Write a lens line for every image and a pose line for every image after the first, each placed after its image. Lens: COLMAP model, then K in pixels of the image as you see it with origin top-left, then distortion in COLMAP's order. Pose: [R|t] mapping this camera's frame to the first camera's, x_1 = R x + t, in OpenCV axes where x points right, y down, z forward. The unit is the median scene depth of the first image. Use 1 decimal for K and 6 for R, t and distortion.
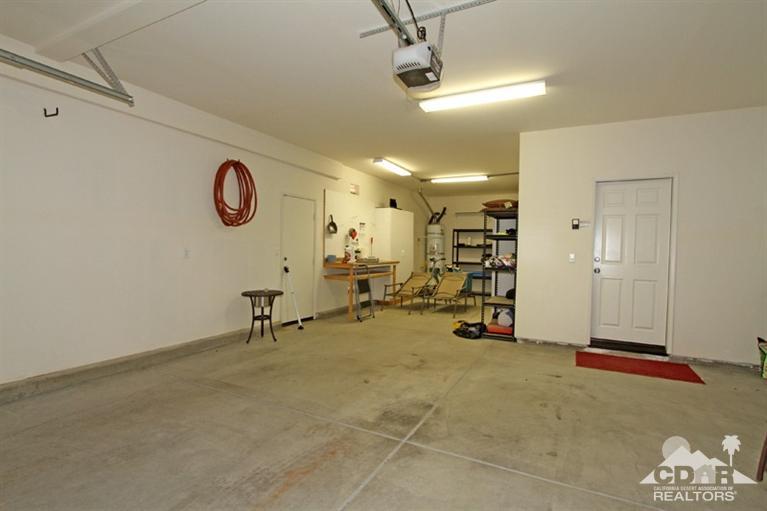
lens RADIAL K [[379.0, 0, 387.9], [0, 379.0, 255.0], [0, 0, 1]] dist [-0.019204, 0.001008]
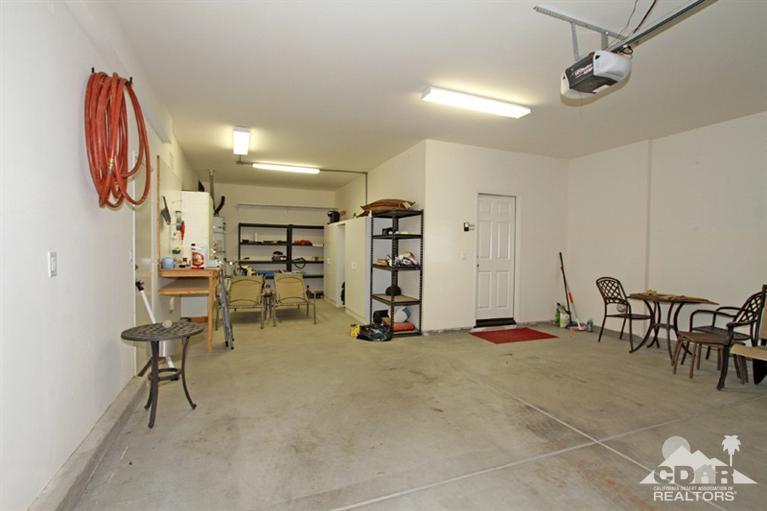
lens RADIAL K [[379.0, 0, 388.1], [0, 379.0, 256.4], [0, 0, 1]] dist [-0.019204, 0.001008]
pose [[0.644758, -0.025360, 0.763966, -0.622354], [0.010858, 0.999653, 0.024020, -0.021970], [-0.764310, -0.007192, 0.644809, 0.448899]]
